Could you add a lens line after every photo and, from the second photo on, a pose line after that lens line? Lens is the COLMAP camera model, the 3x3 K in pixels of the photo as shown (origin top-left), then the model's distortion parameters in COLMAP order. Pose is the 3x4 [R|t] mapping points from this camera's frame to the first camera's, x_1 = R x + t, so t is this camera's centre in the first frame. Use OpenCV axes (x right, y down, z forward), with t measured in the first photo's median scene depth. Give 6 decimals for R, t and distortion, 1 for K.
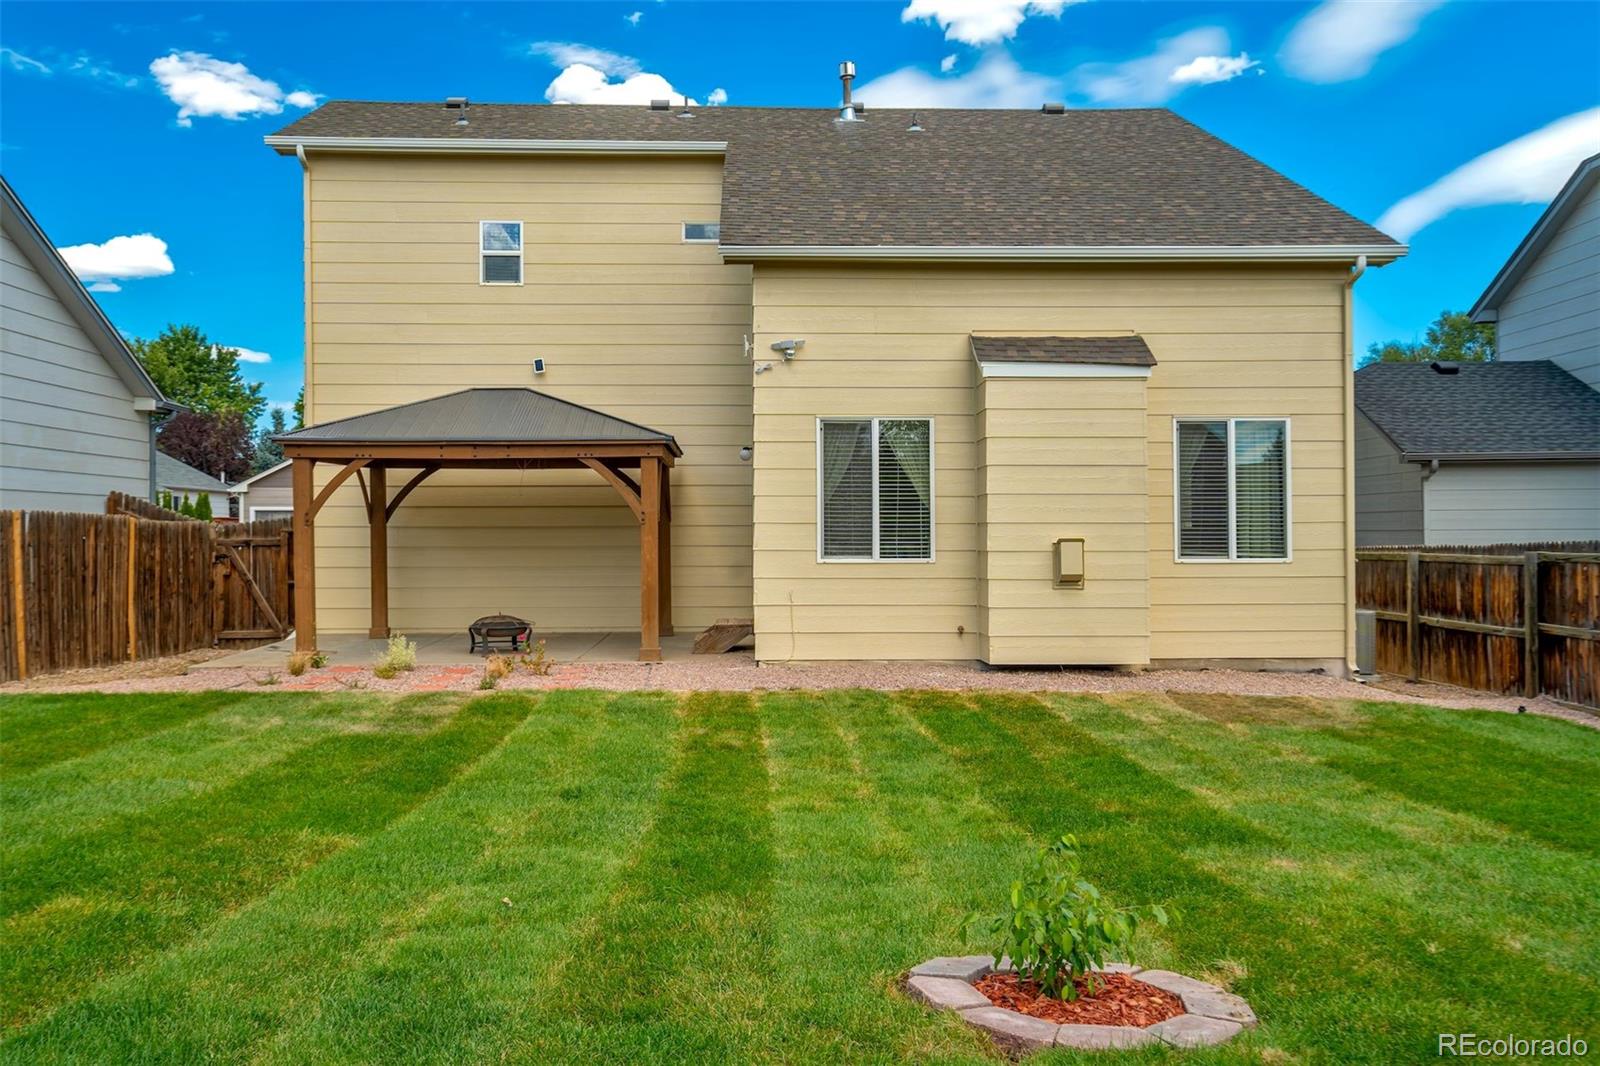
lens RADIAL K [[1388.8, 0, 736.2], [0, 1388.8, 531.1], [0, 0, 1]] dist [0.015151, 0.008027]
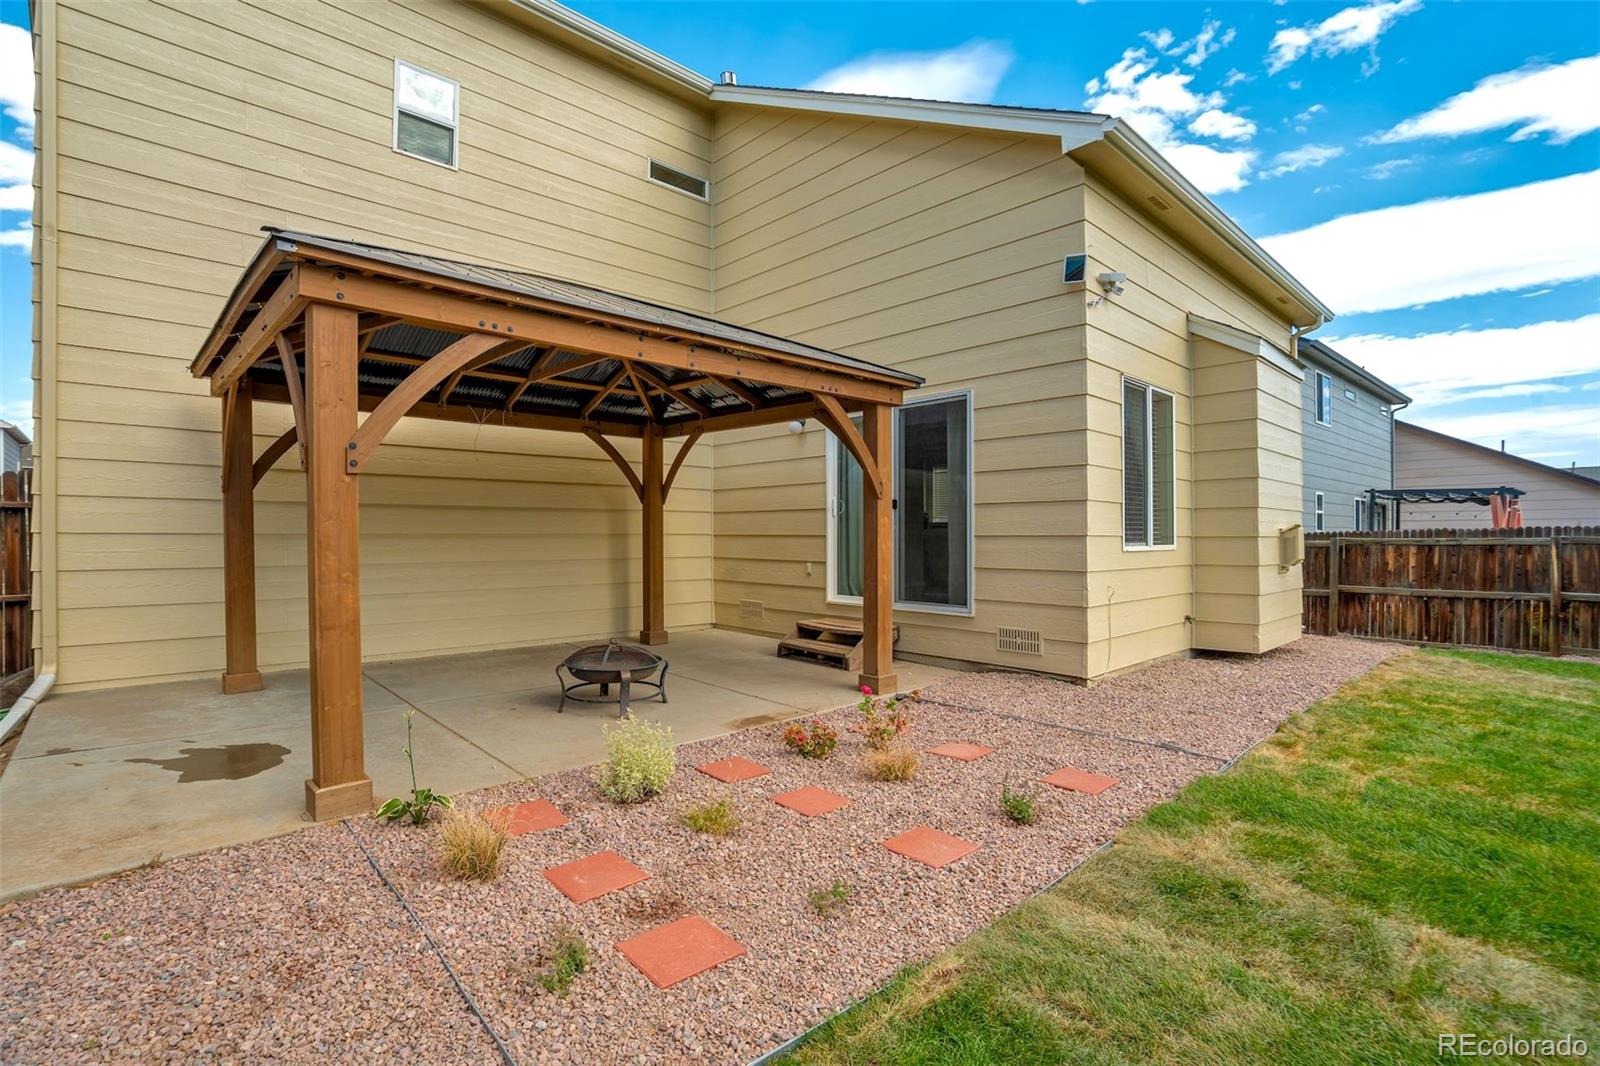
lens RADIAL K [[801.3, 0, 803.4], [0, 801.3, 535.4], [0, 0, 1]] dist [-0.024146, 0.005120]
pose [[0.744768, 0.000028, 0.667323, -0.396536], [-0.005653, 0.999964, 0.006266, 0.011403], [-0.667299, -0.008439, 0.744742, 0.764453]]
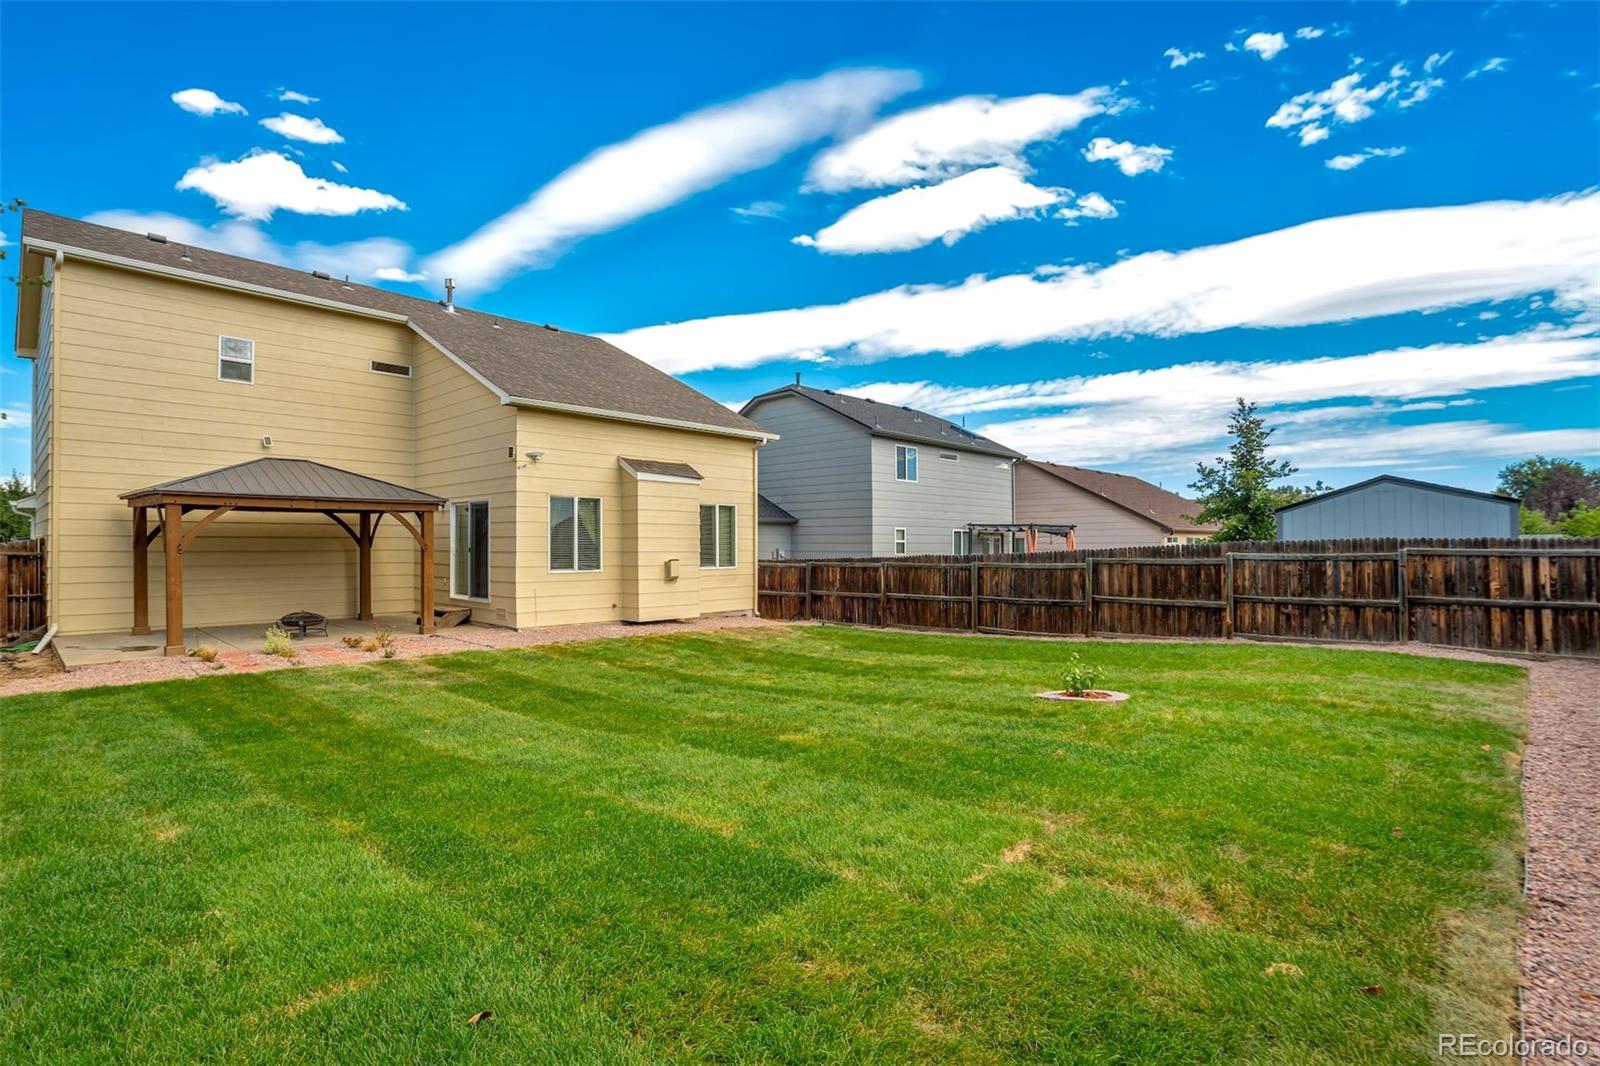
lens RADIAL K [[801.3, 0, 774.2], [0, 801.3, 535.1], [0, 0, 1]] dist [-0.024146, 0.005120]
pose [[0.697383, 0.011363, 0.716609, -0.491916], [-0.004379, 0.999923, -0.011594, -0.016593], [-0.716686, 0.004947, 0.697379, 0.045343]]
